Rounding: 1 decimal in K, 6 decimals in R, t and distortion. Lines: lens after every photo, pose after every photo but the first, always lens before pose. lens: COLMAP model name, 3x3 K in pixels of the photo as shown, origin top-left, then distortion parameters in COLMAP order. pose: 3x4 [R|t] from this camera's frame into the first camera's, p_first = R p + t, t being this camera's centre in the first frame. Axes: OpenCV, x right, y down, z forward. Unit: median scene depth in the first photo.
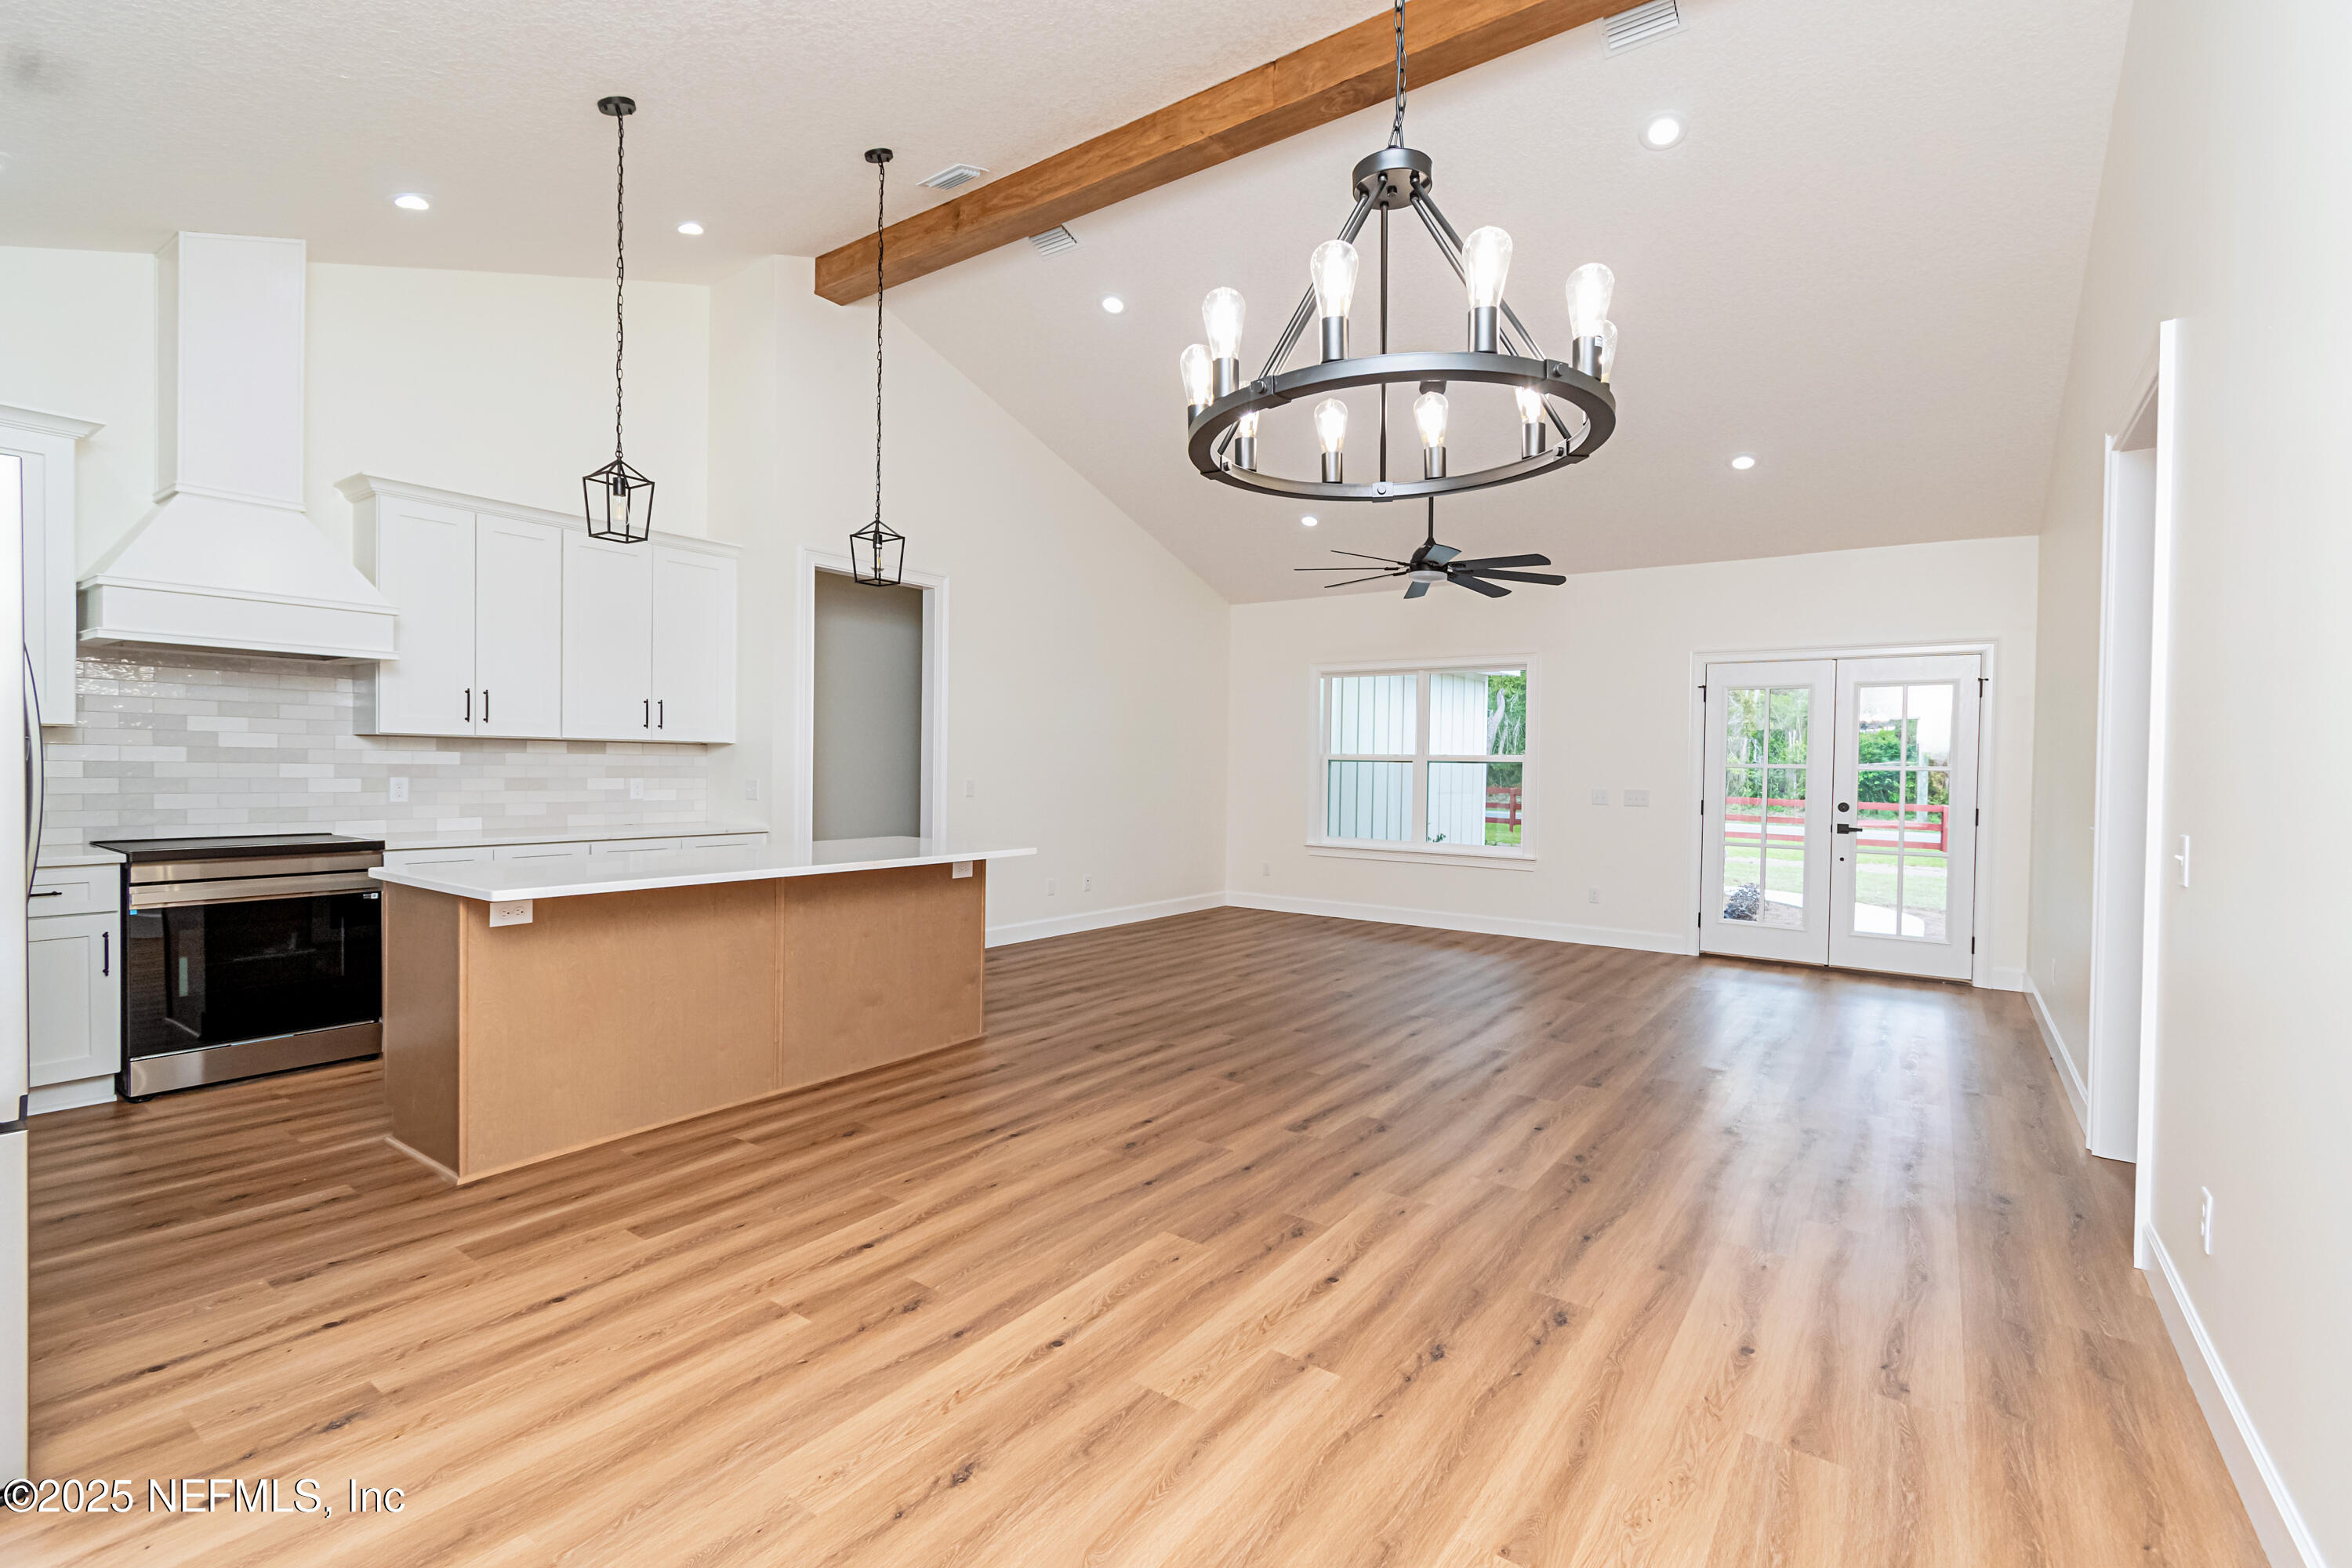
lens RADIAL K [[1047.8, 0, 1184.1], [0, 1047.8, 778.7], [0, 0, 1]] dist [0.001548, 0.000297]
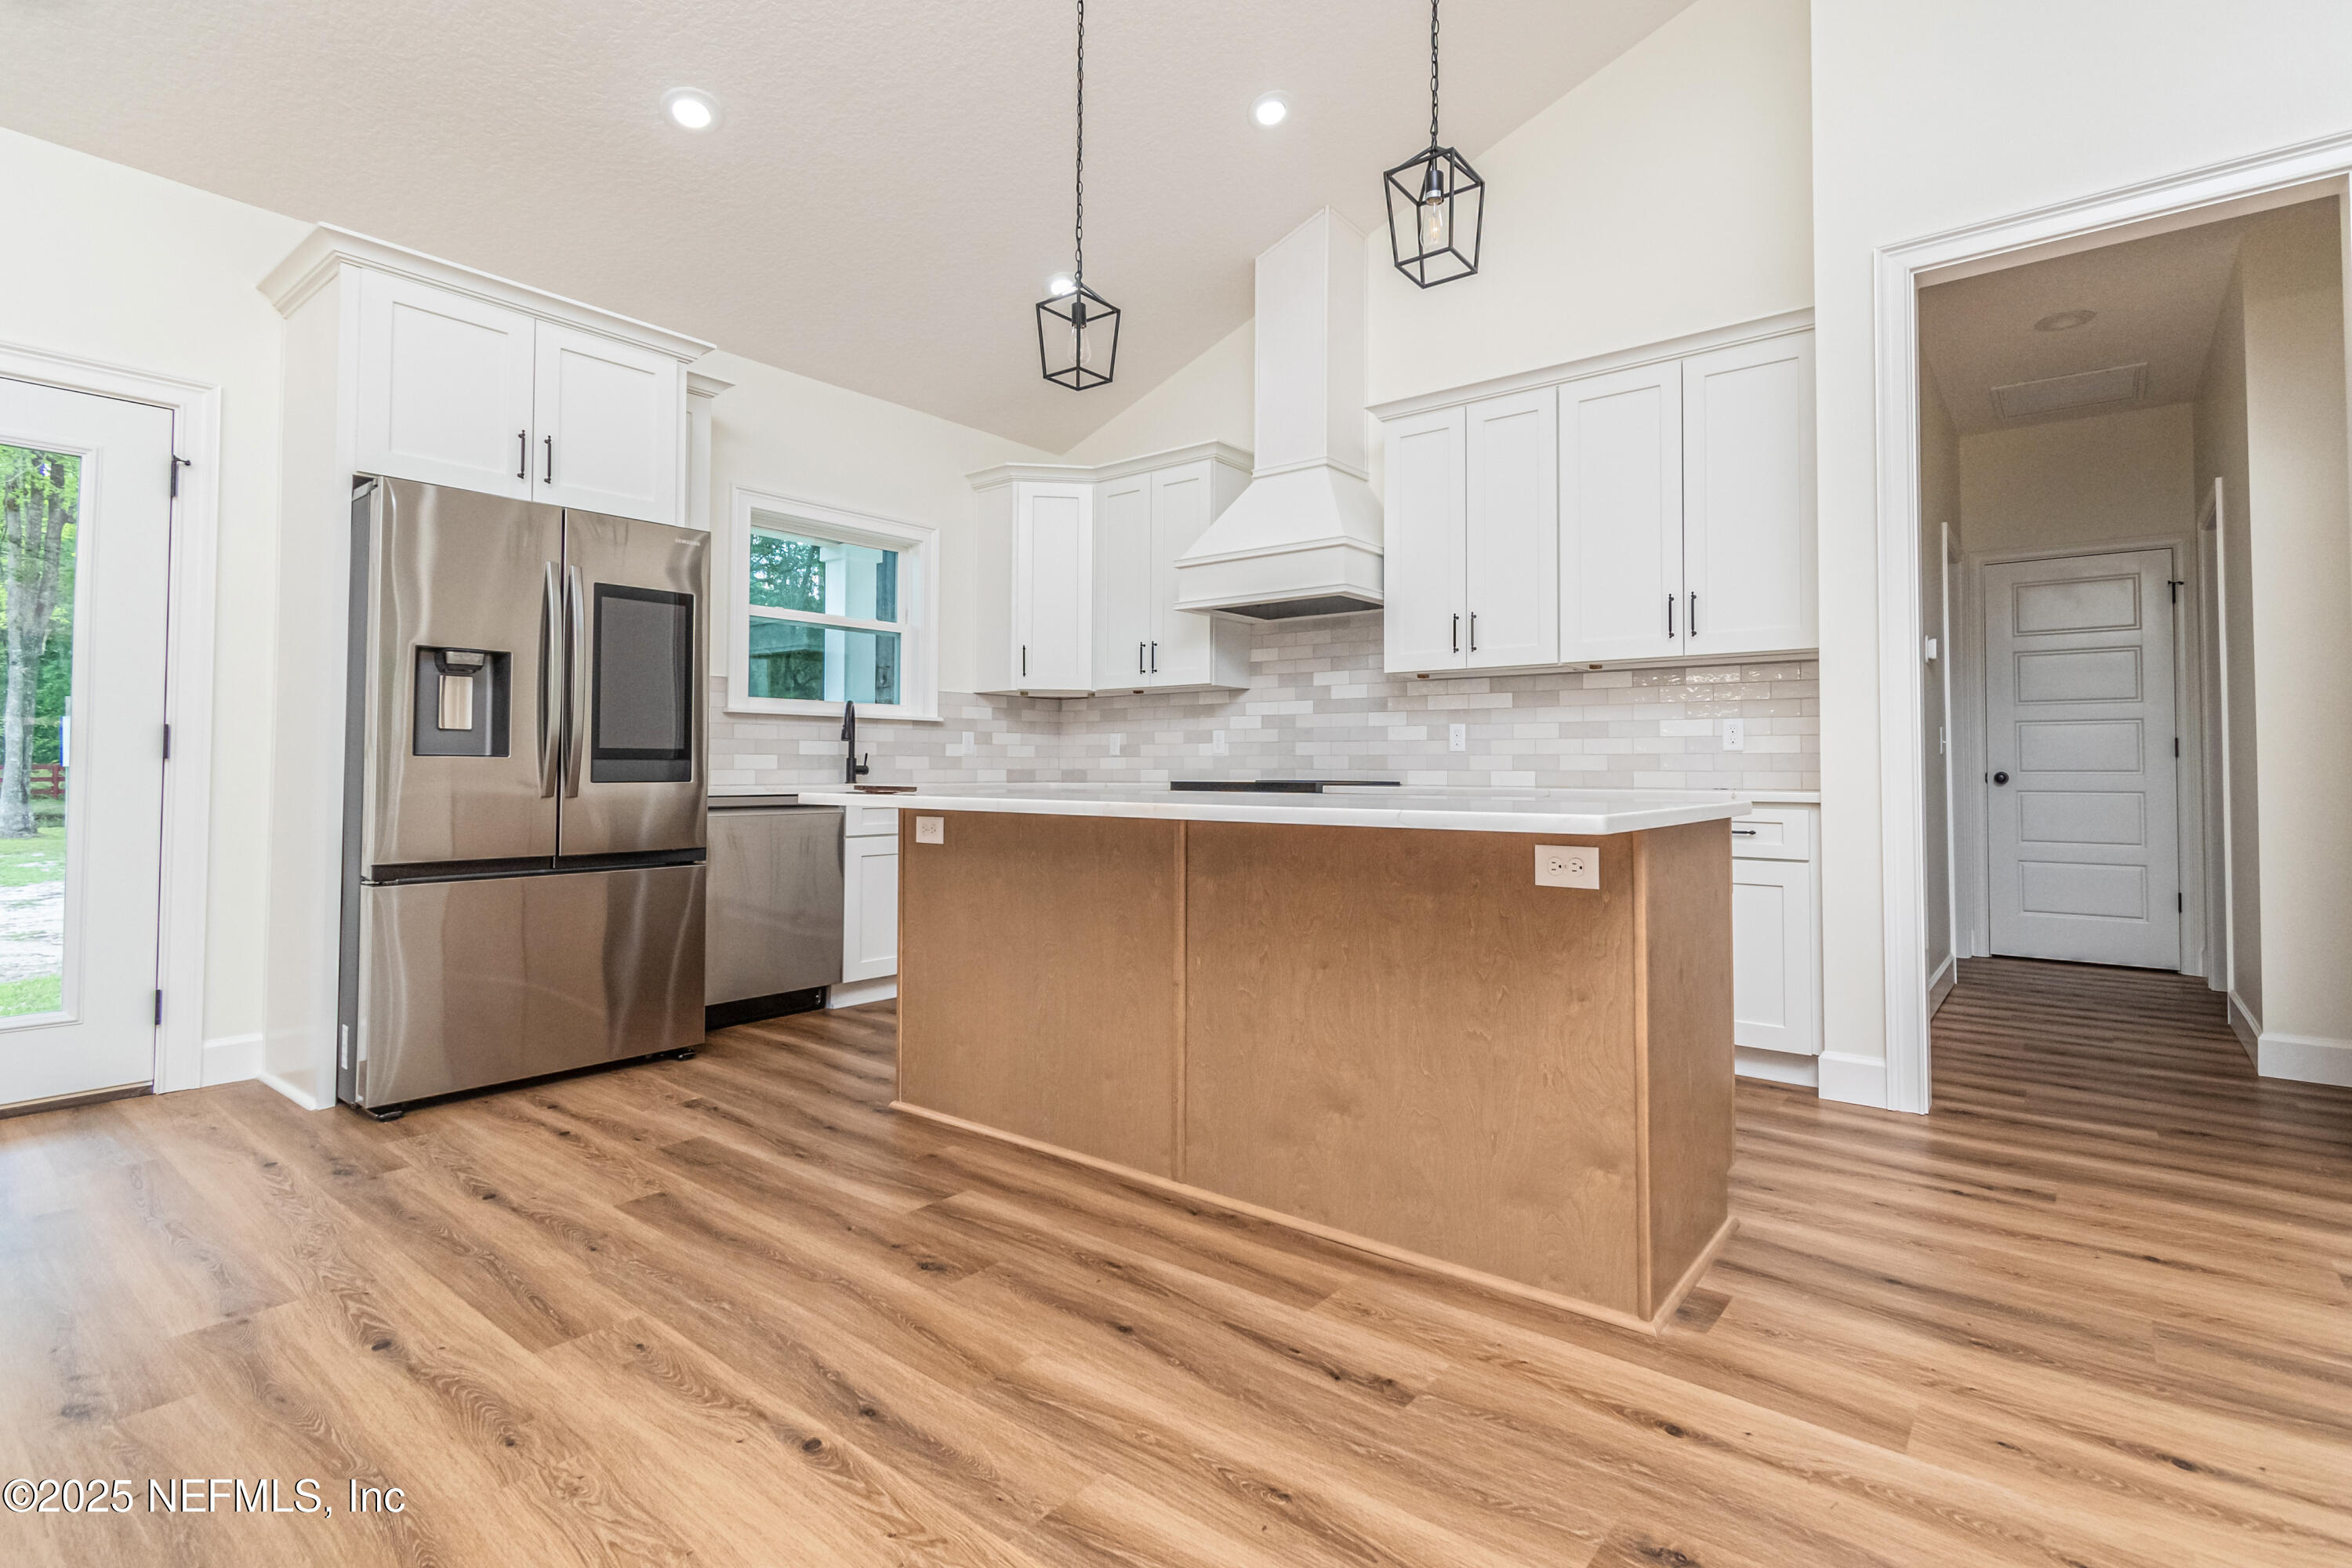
lens RADIAL K [[1102.1, 0, 1254.1], [0, 1102.1, 734.1], [0, 0, 1]] dist [0.001615, -0.000702]
pose [[-0.021650, -0.048310, -0.998598, 0.287402], [-0.017277, 0.998701, -0.047940, 0.079459], [0.999616, 0.016214, -0.022456, 1.202132]]
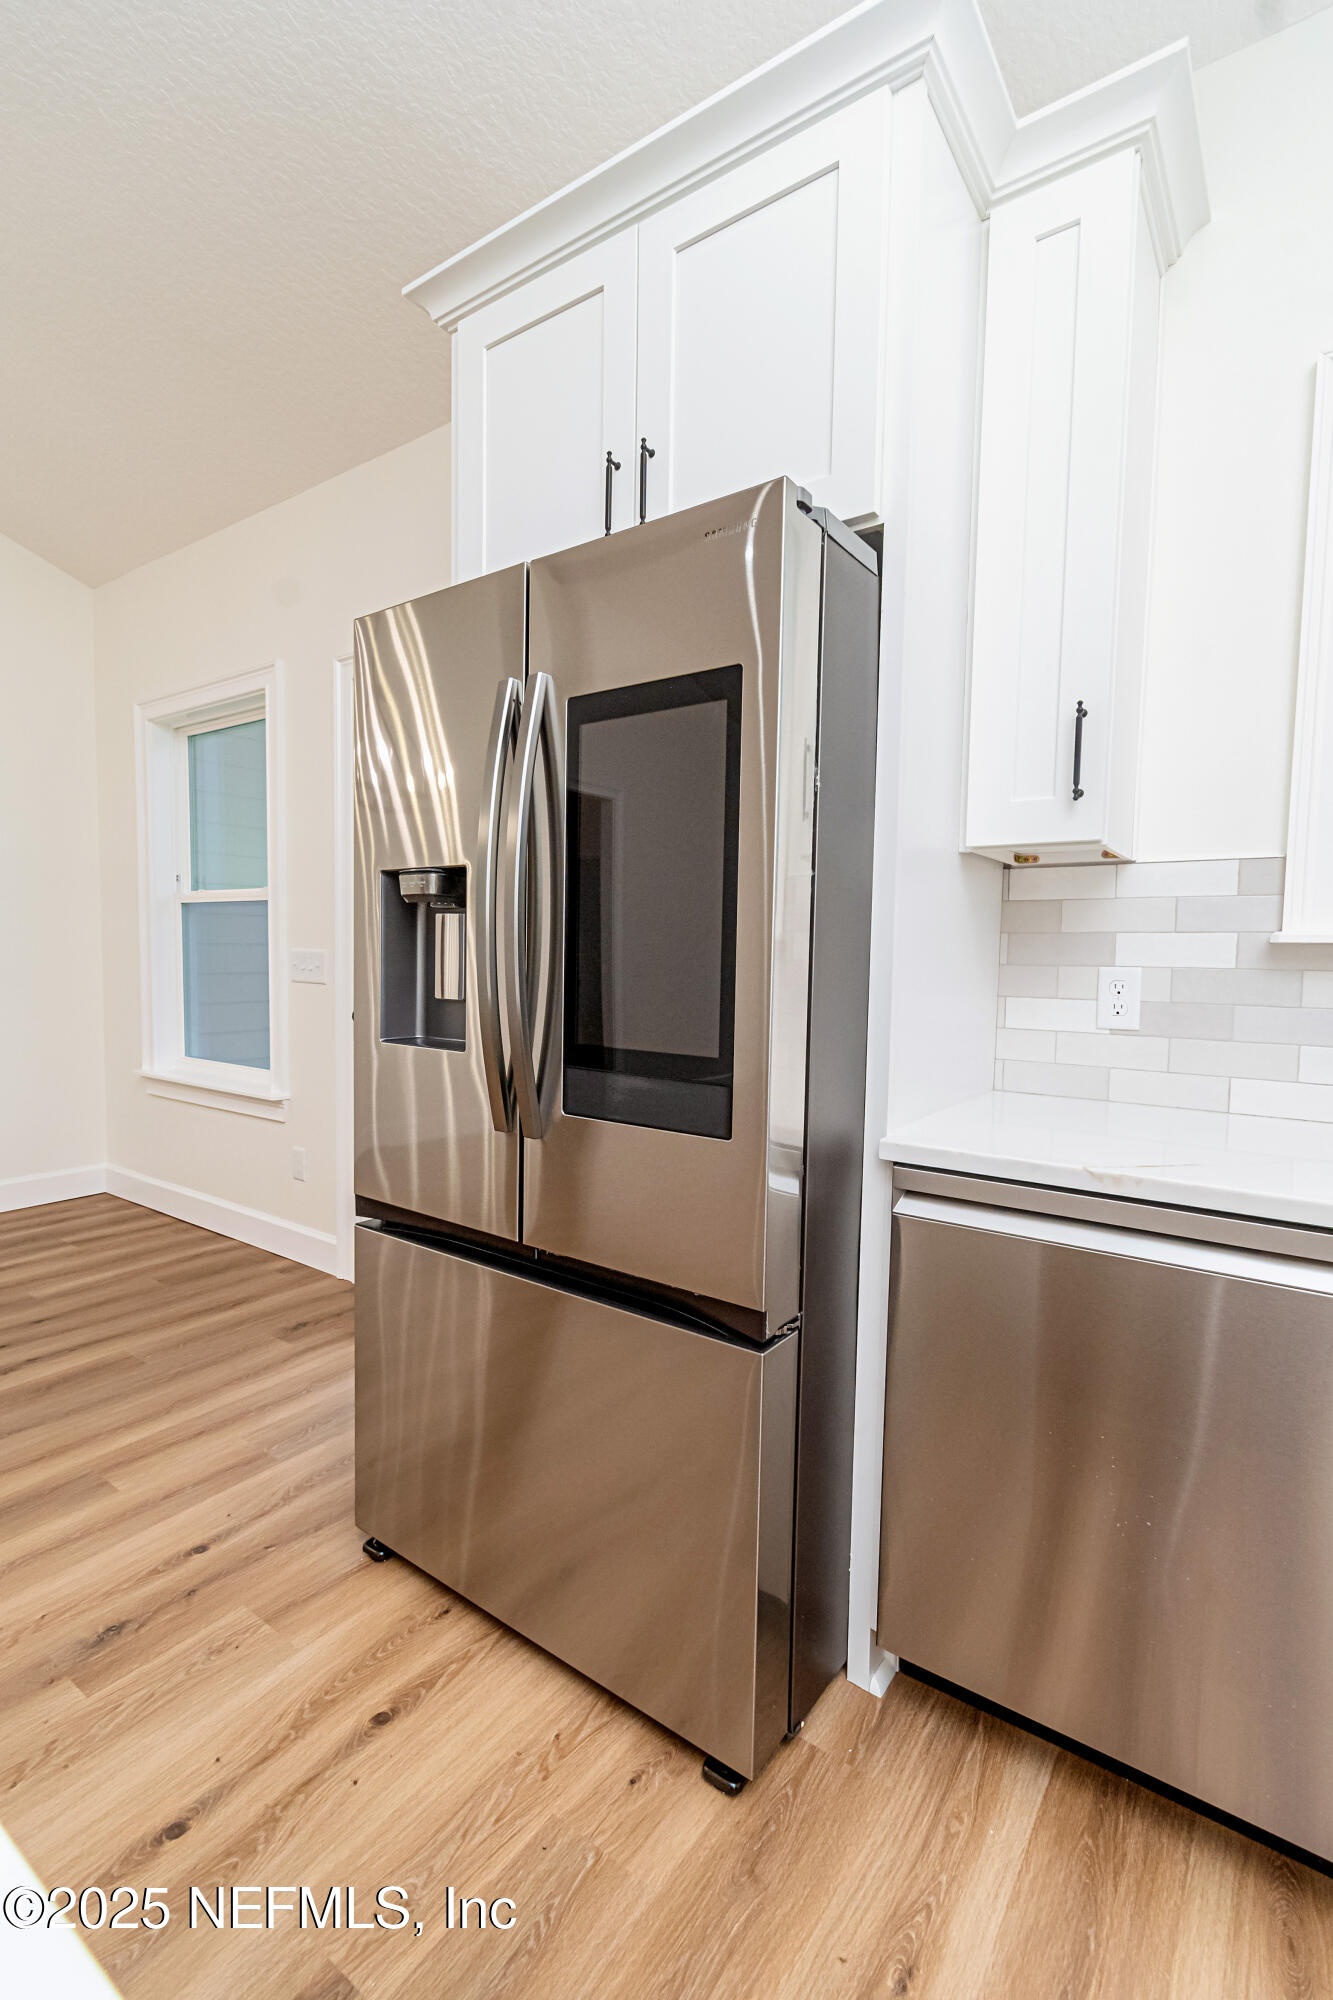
lens RADIAL K [[911.4, 0, 666.5], [0, 911.4, 1000.0], [0, 0, 1]] dist [-0.000897, -0.000153]
pose [[-0.999613, -0.027607, -0.003352, -0.720622], [-0.027776, 0.997045, 0.071616, 0.006511], [0.001365, 0.071682, -0.997427, 0.991173]]
